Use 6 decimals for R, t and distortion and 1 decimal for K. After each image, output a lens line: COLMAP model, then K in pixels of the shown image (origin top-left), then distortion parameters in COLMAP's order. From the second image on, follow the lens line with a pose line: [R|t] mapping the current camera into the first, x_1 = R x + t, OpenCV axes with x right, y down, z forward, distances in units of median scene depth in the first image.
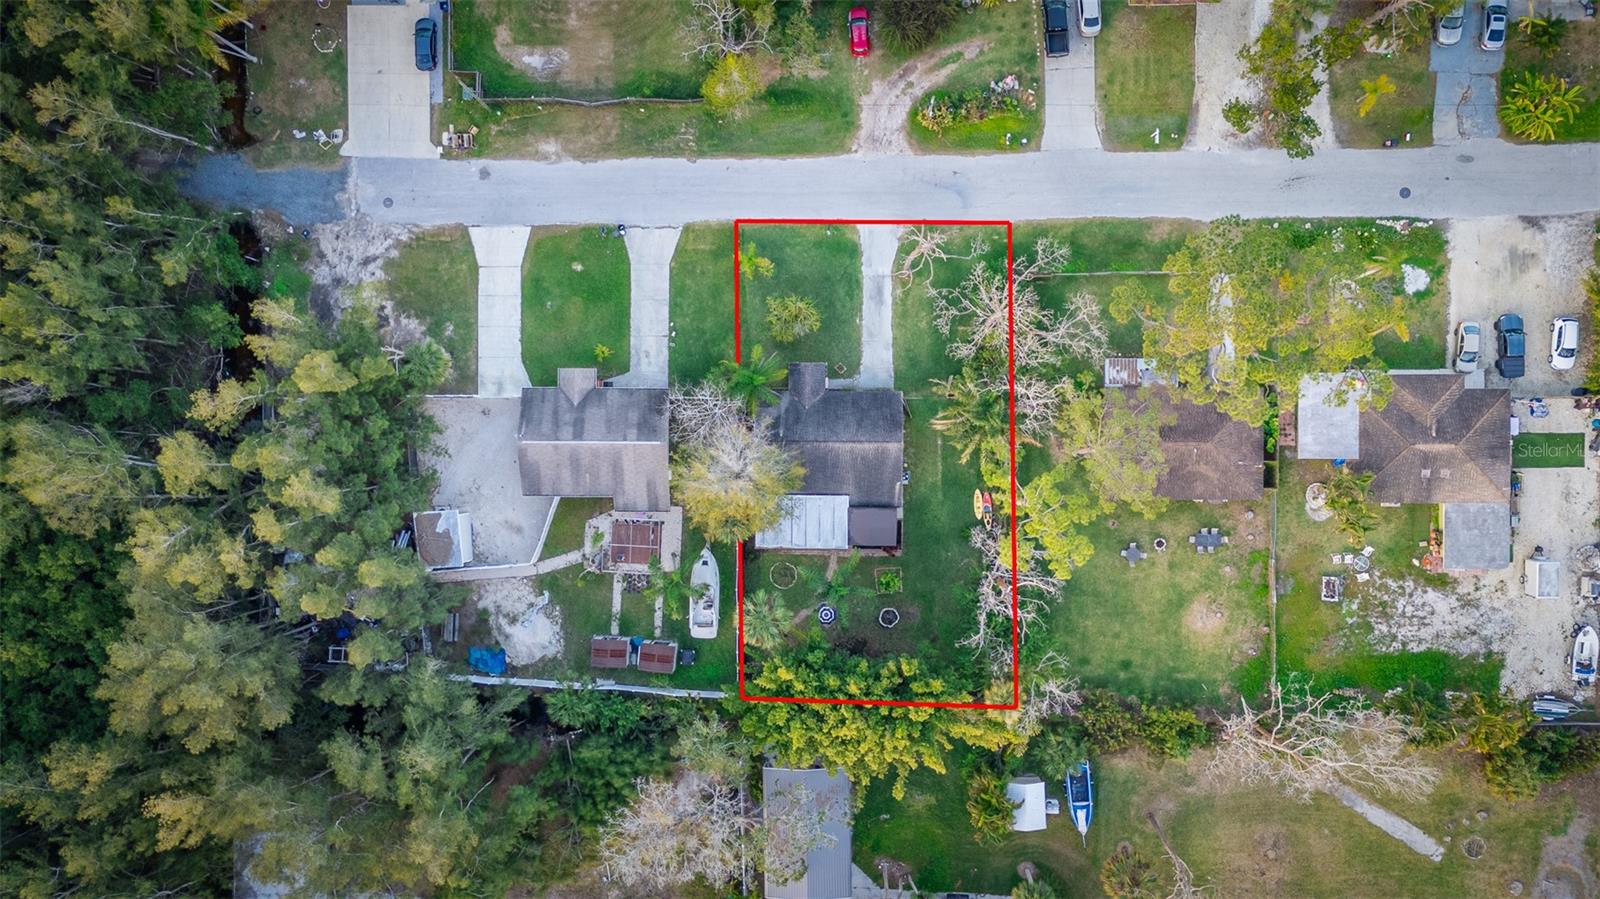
lens RADIAL K [[1153.4, 0, 800.0], [0, 1153.4, 449.5], [0, 0, 1]] dist [0.043410, -0.002067]
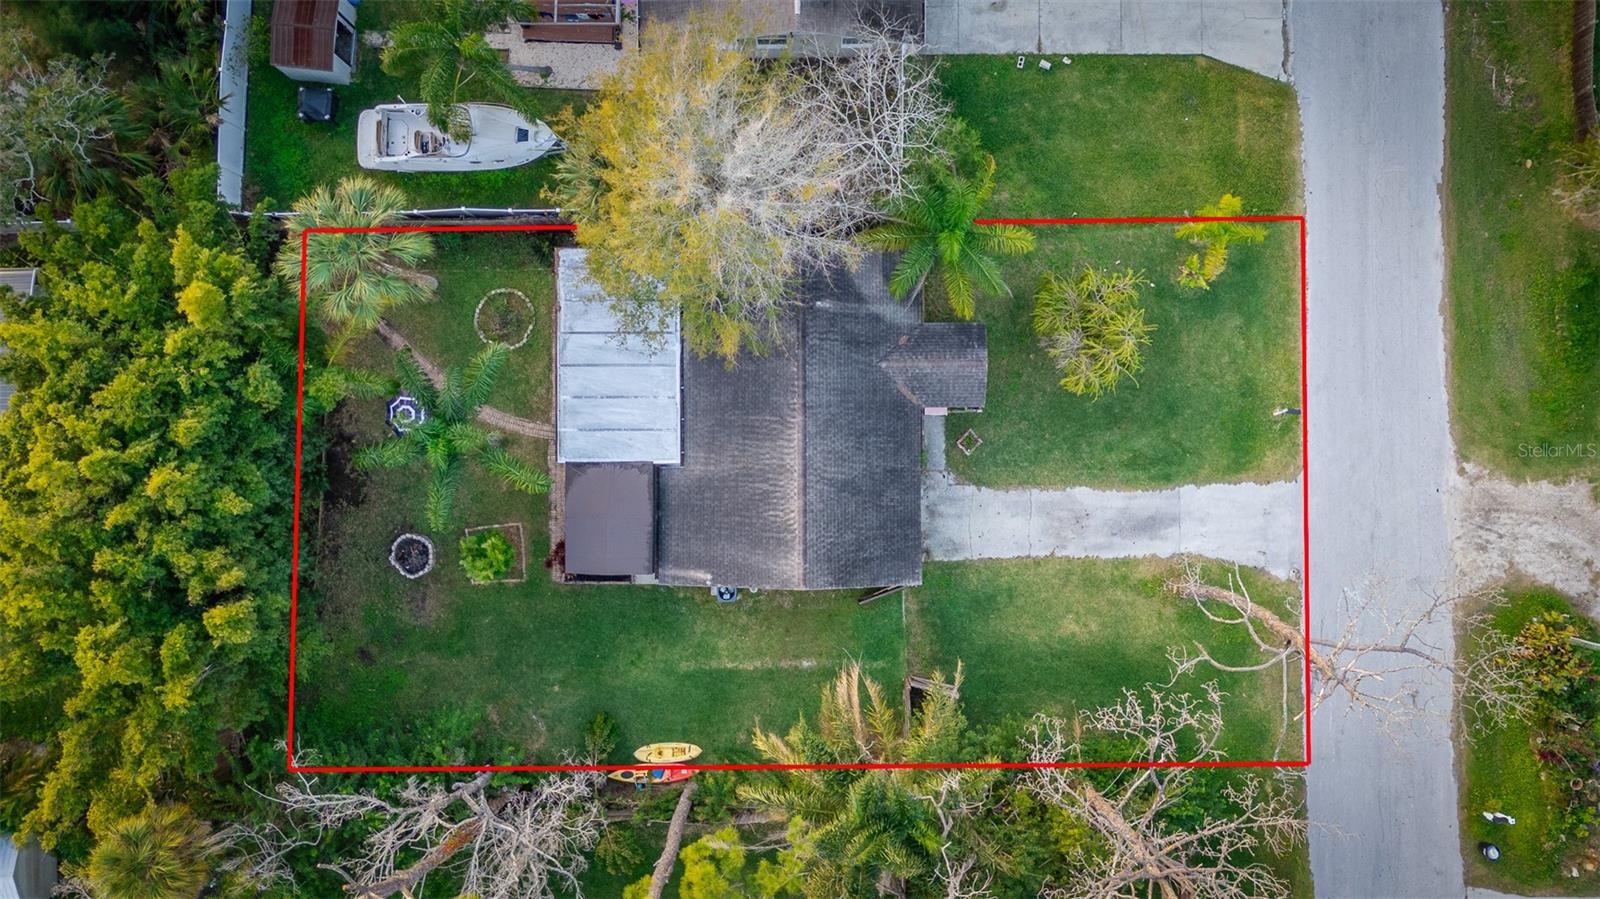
lens RADIAL K [[1153.4, 0, 800.0], [0, 1153.4, 449.5], [0, 0, 1]] dist [0.043410, -0.002067]
pose [[0.011149, 0.999598, 0.026064, 0.026217], [-0.999916, 0.010974, 0.006861, -0.008050], [0.006572, -0.026139, 0.999637, 0.567543]]
